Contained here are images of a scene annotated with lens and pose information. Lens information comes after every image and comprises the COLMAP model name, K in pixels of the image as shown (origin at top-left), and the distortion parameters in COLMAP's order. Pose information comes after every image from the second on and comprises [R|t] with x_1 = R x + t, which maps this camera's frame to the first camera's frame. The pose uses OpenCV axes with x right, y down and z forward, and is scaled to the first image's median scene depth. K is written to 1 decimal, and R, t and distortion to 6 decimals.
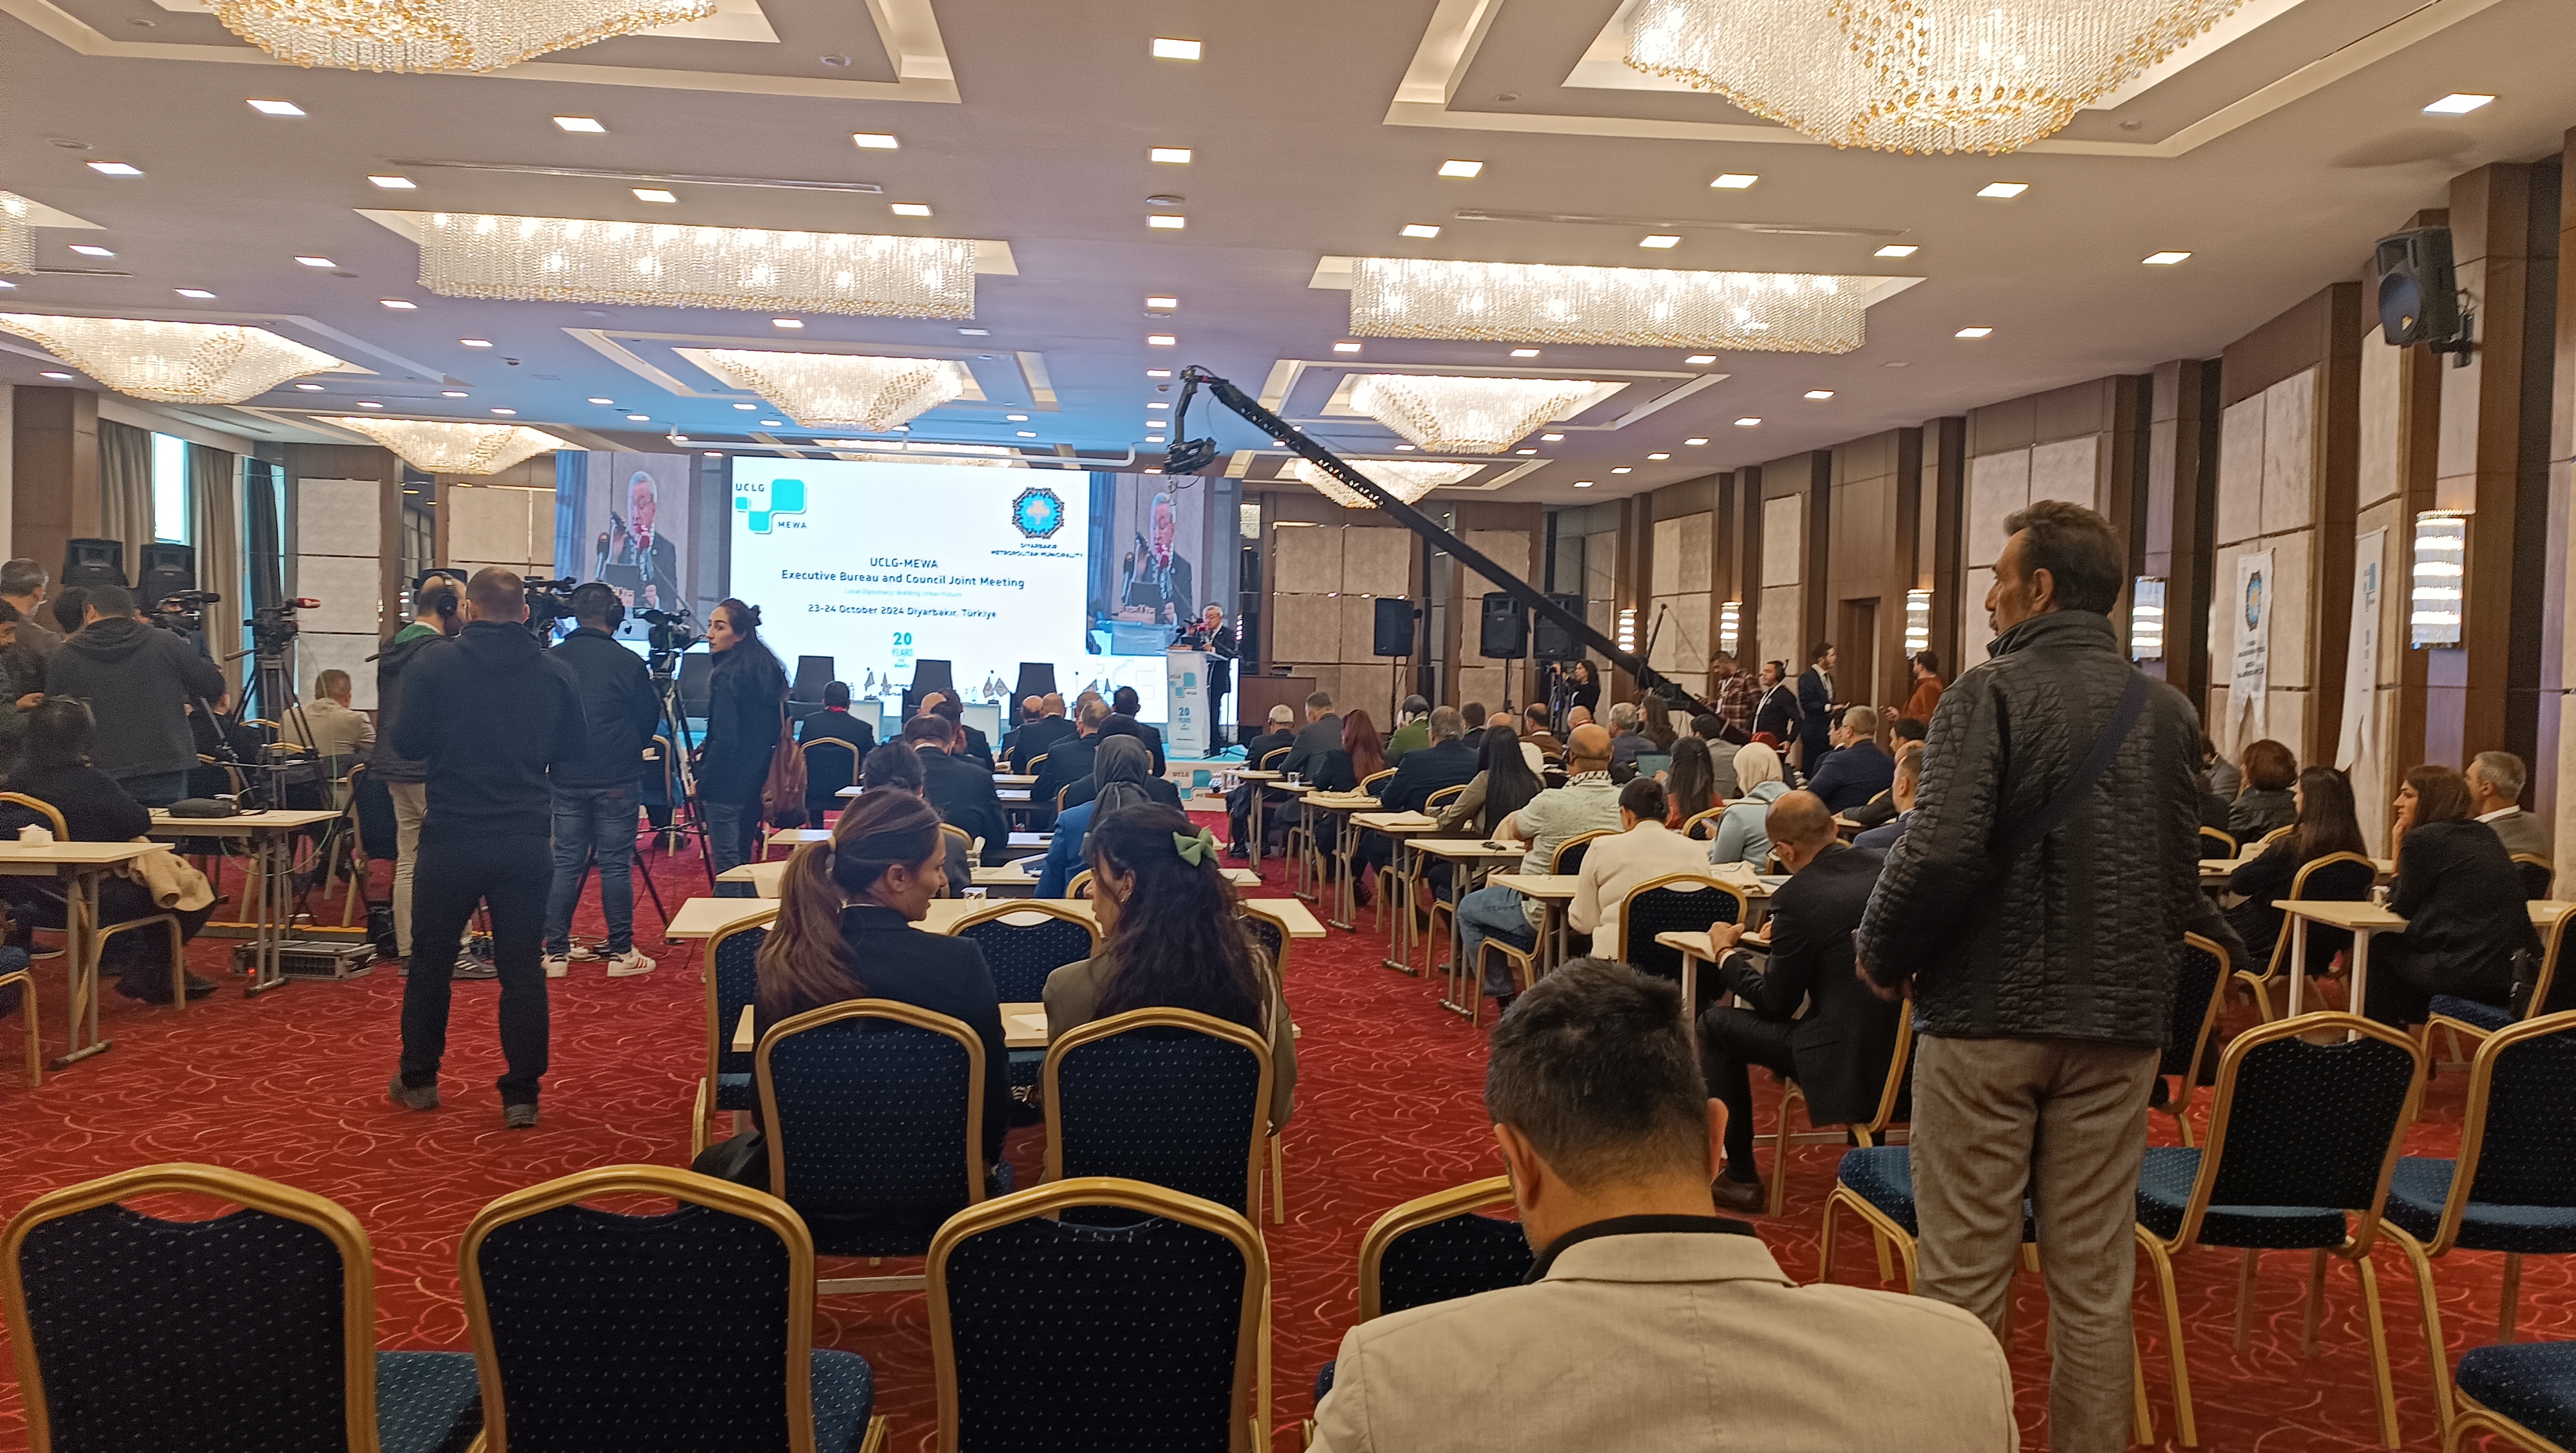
lens RADIAL K [[2108.4, 0, 1299.3], [0, 2108.4, 723.0], [0, 0, 1]] dist [0.068462, -0.007861]
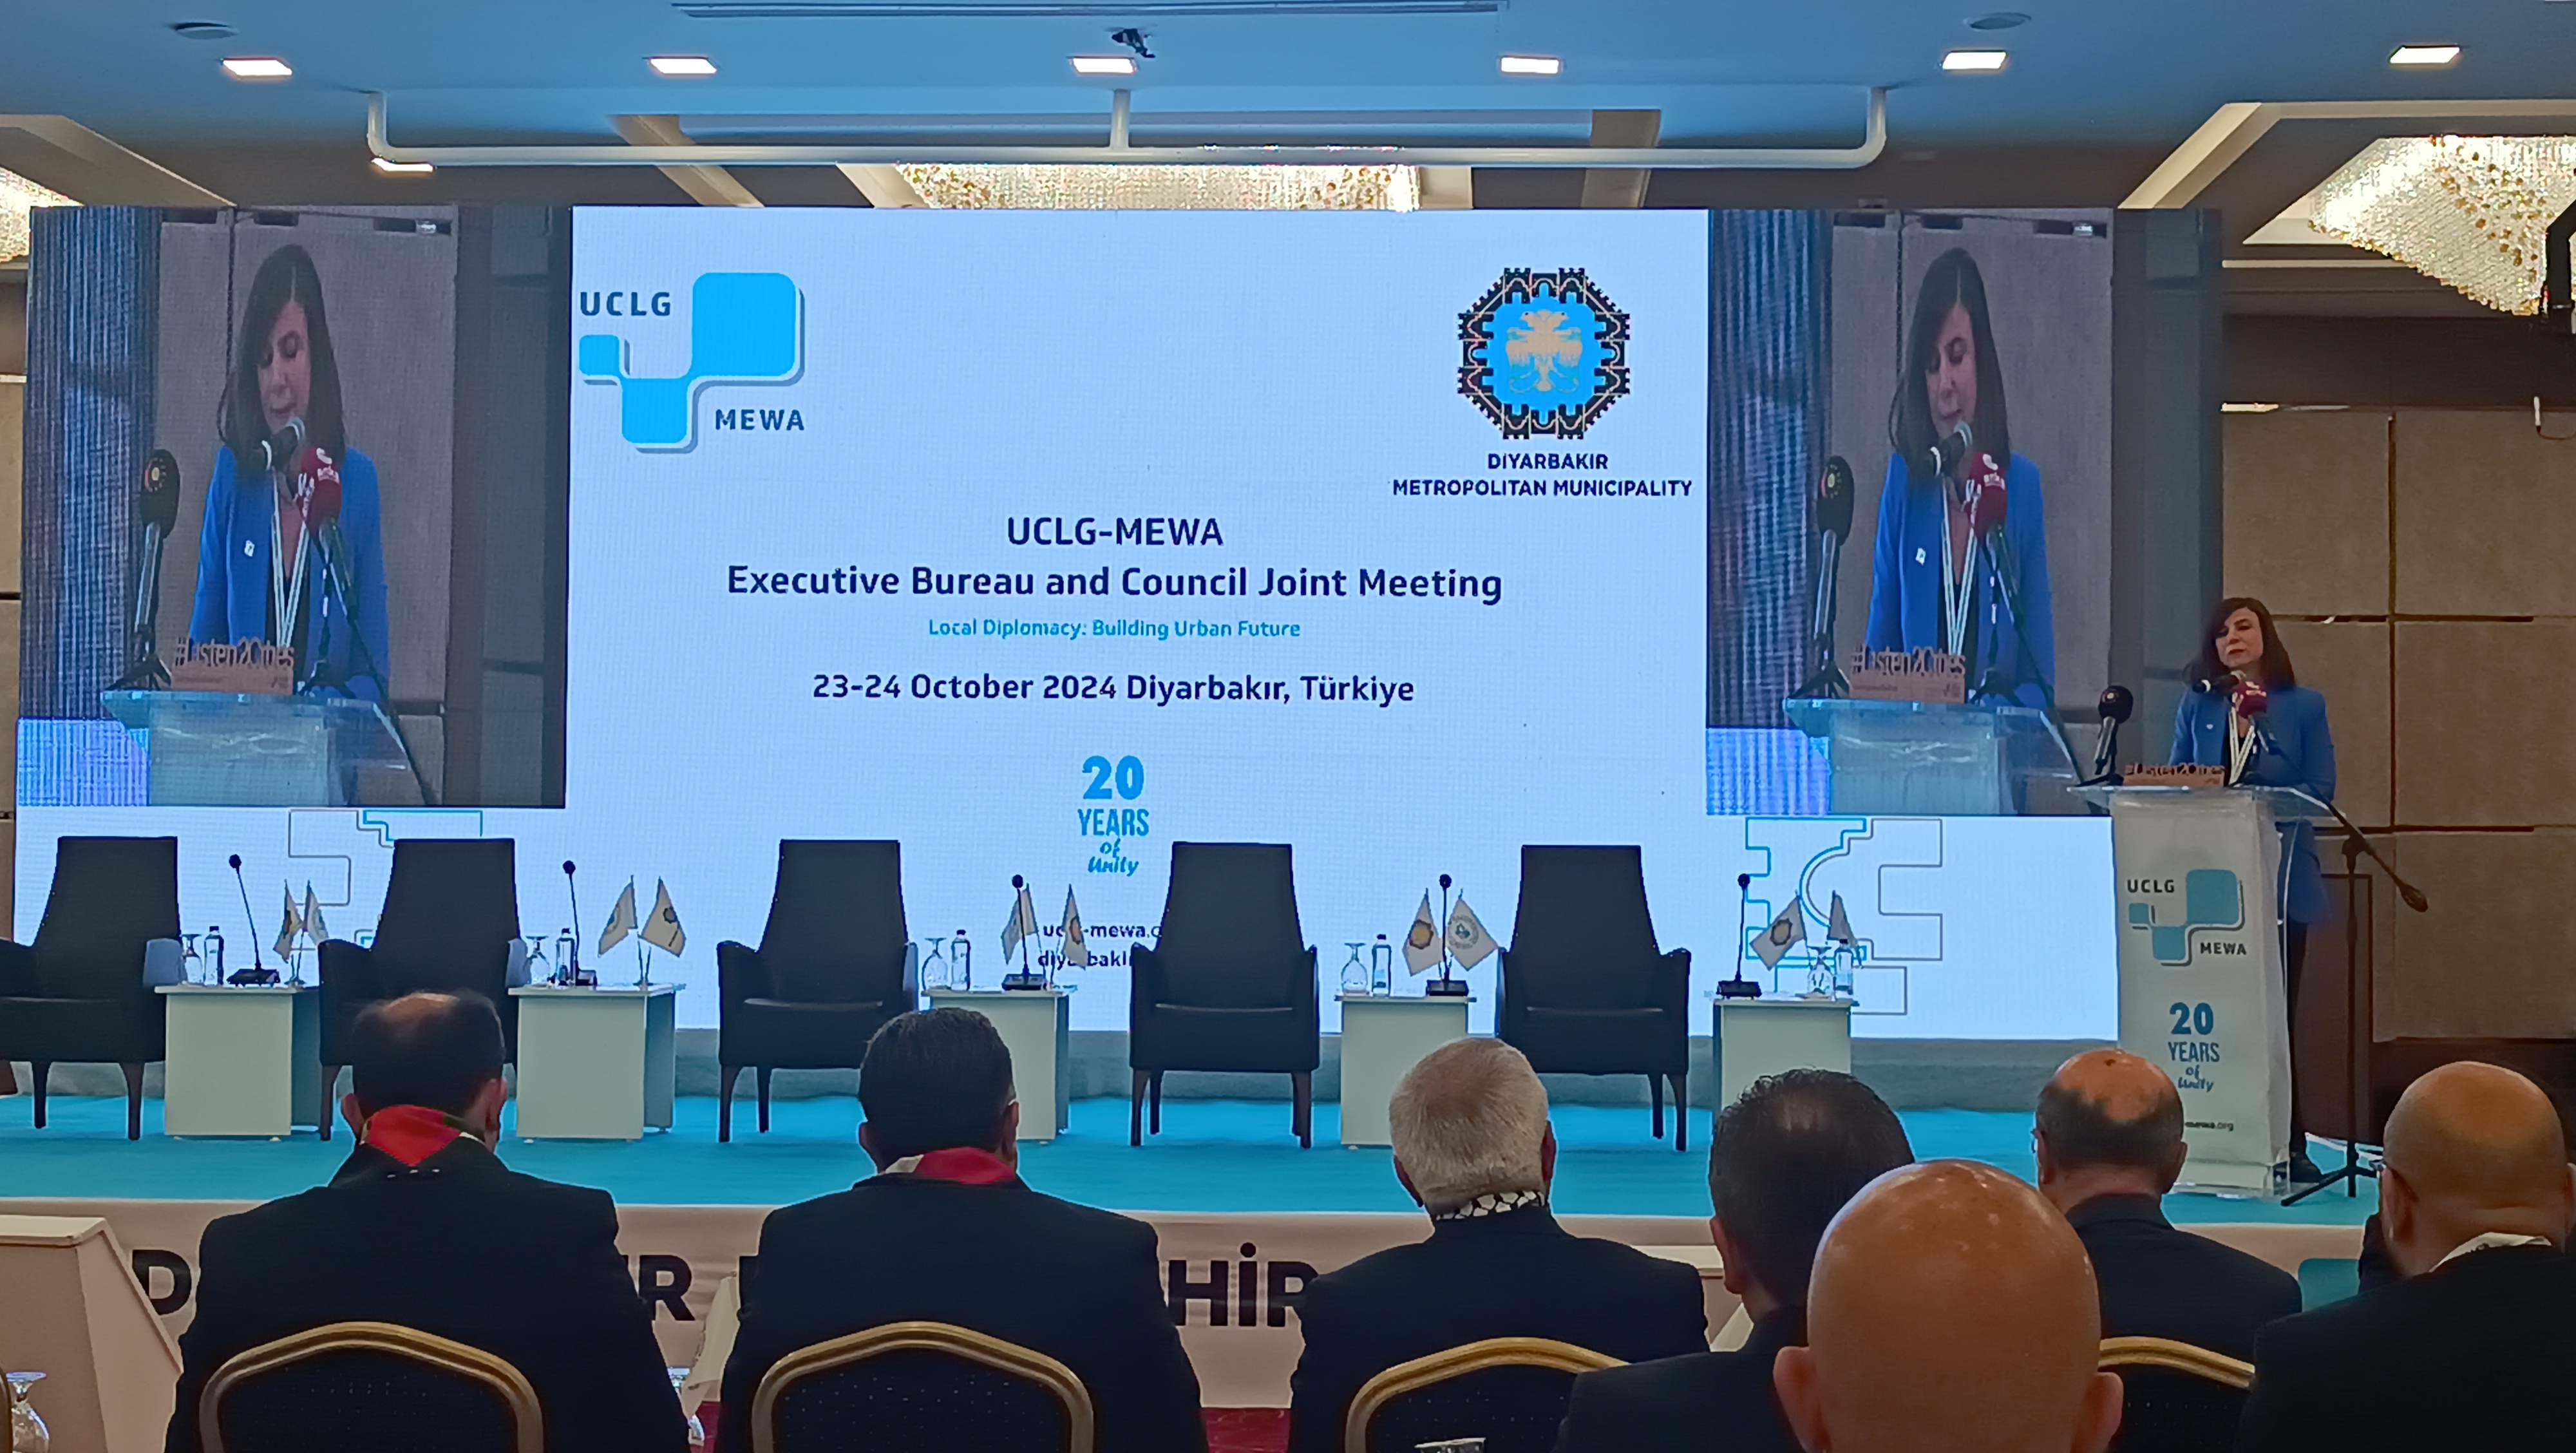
lens RADIAL K [[4215.1, 0, 1284.3], [0, 4215.1, 718.9], [0, 0, 1]] dist [0.102782, -0.185601]
pose [[0.992092, -0.027777, -0.122400, -0.103145], [0.020948, 0.998170, -0.056728, -0.015282], [0.123752, 0.053715, 0.990858, 0.464084]]
